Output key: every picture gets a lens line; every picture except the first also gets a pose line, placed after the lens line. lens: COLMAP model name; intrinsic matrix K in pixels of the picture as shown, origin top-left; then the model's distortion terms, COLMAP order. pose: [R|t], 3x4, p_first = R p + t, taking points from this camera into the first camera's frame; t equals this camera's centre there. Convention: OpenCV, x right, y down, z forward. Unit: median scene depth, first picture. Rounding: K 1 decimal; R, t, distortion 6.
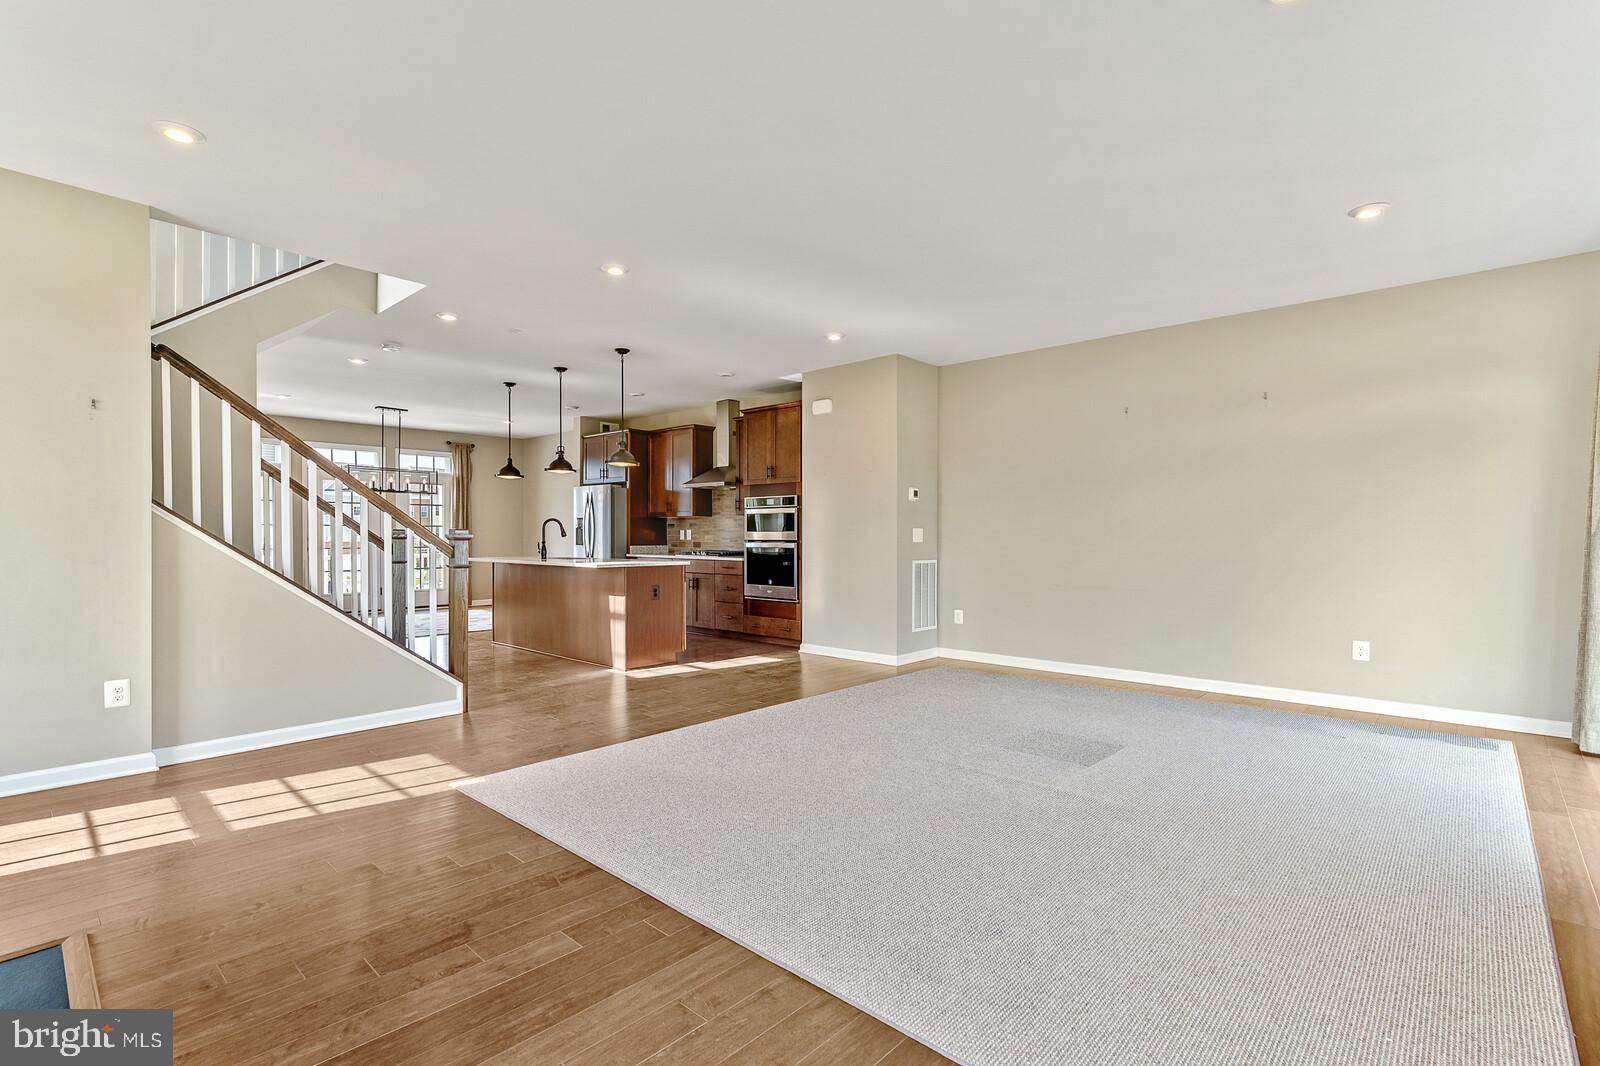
lens RADIAL K [[731.1, 0, 796.1], [0, 731.1, 560.0], [0, 0, 1]] dist [-0.008306, 0.003638]
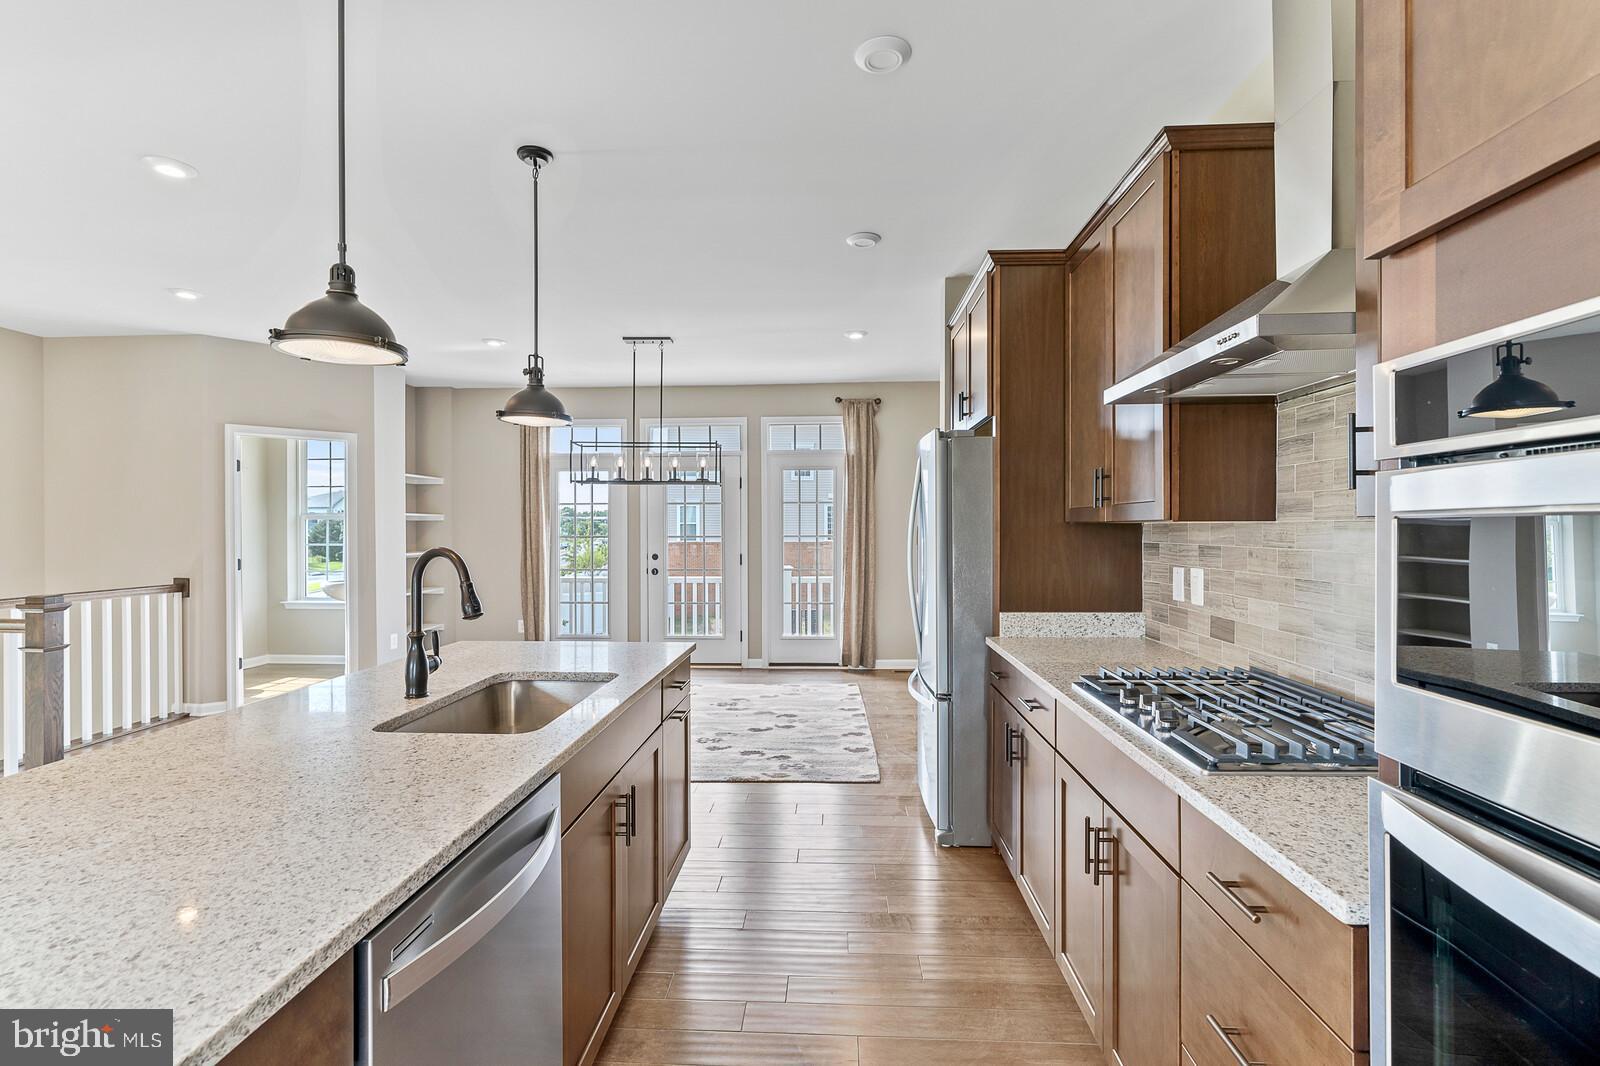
lens RADIAL K [[731.1, 0, 804.3], [0, 731.1, 532.2], [0, 0, 1]] dist [-0.008306, 0.003638]
pose [[0.642178, 0.000208, -0.766556, -0.033969], [-0.022806, 0.999562, -0.018834, -0.048268], [0.766217, 0.029577, 0.641901, 0.742622]]
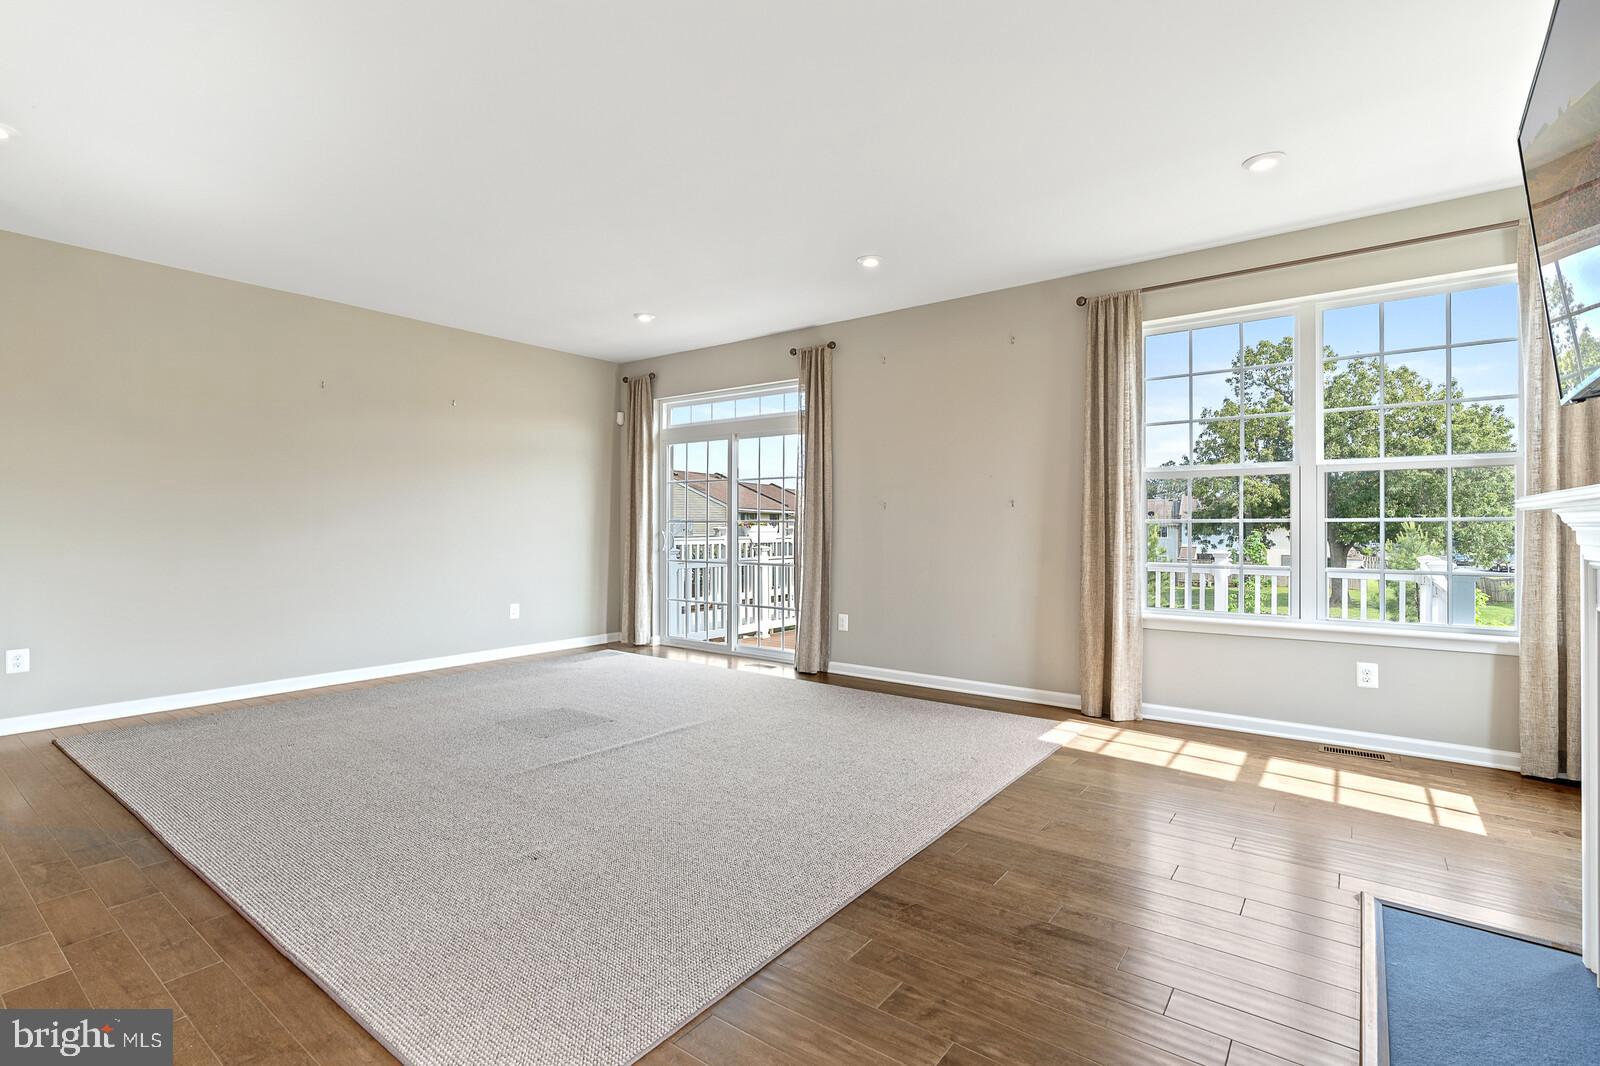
lens RADIAL K [[731.1, 0, 817.1], [0, 731.1, 512.0], [0, 0, 1]] dist [-0.008306, 0.003638]
pose [[-0.090734, 0.016143, 0.995744, -0.311317], [0.034628, 0.999315, -0.013046, -0.009832], [-0.995273, 0.033297, -0.091231, 0.299764]]
